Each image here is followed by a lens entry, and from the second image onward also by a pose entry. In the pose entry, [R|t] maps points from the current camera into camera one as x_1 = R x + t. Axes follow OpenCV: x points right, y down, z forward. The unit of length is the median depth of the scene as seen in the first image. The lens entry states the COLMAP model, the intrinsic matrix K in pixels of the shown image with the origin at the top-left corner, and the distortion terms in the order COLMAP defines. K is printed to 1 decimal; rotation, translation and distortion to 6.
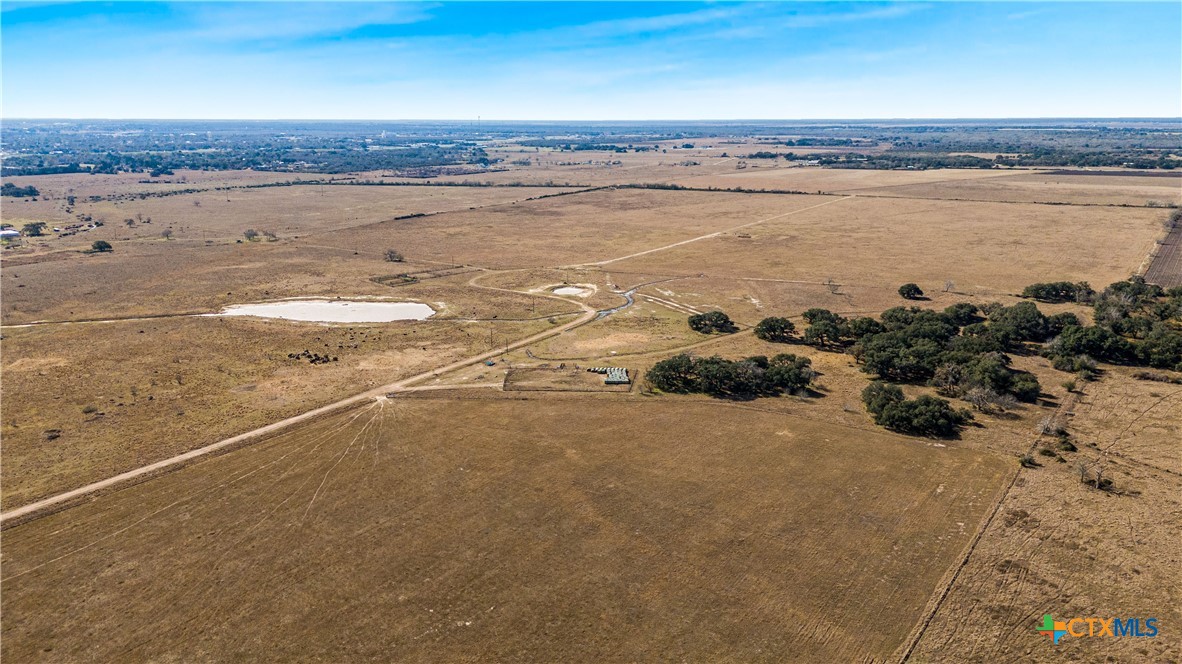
lens RADIAL K [[828.3, 0, 588.3], [0, 828.3, 332.4], [0, 0, 1]] dist [0.001999, -0.024618]
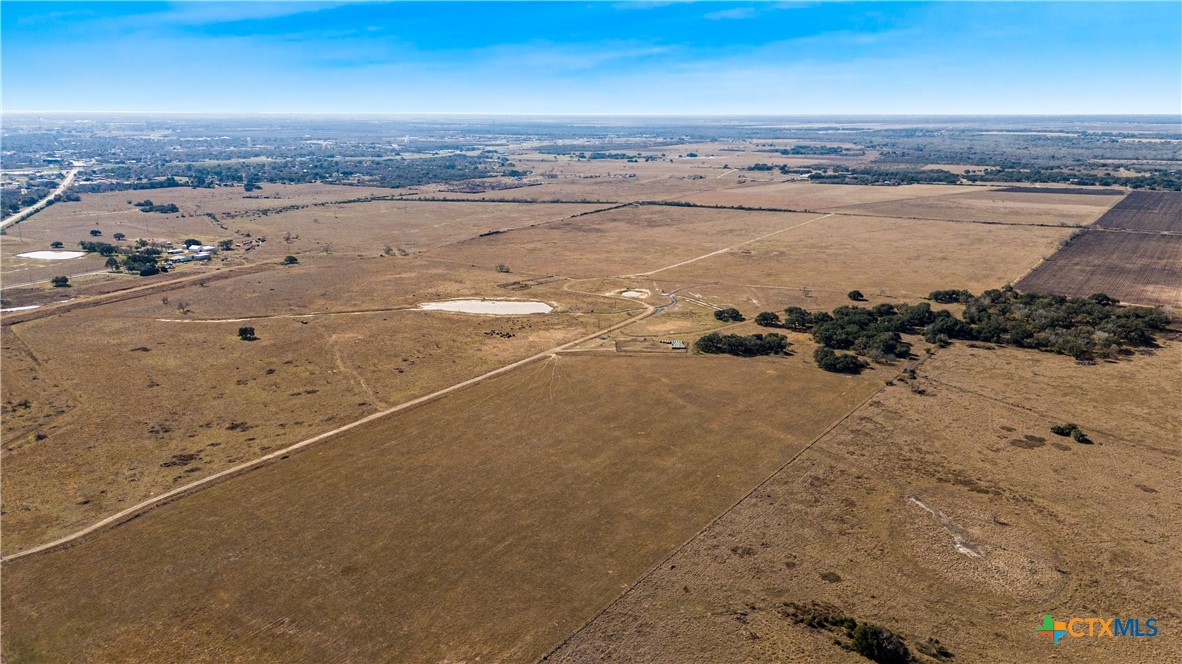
lens RADIAL K [[828.3, 0, 590.0], [0, 828.3, 329.0], [0, 0, 1]] dist [0.001999, -0.024618]
pose [[0.999977, 0.003036, 0.006008, -0.035317], [-0.003063, 0.999985, 0.004518, 0.002251], [-0.005994, -0.004537, 0.999972, -0.166697]]
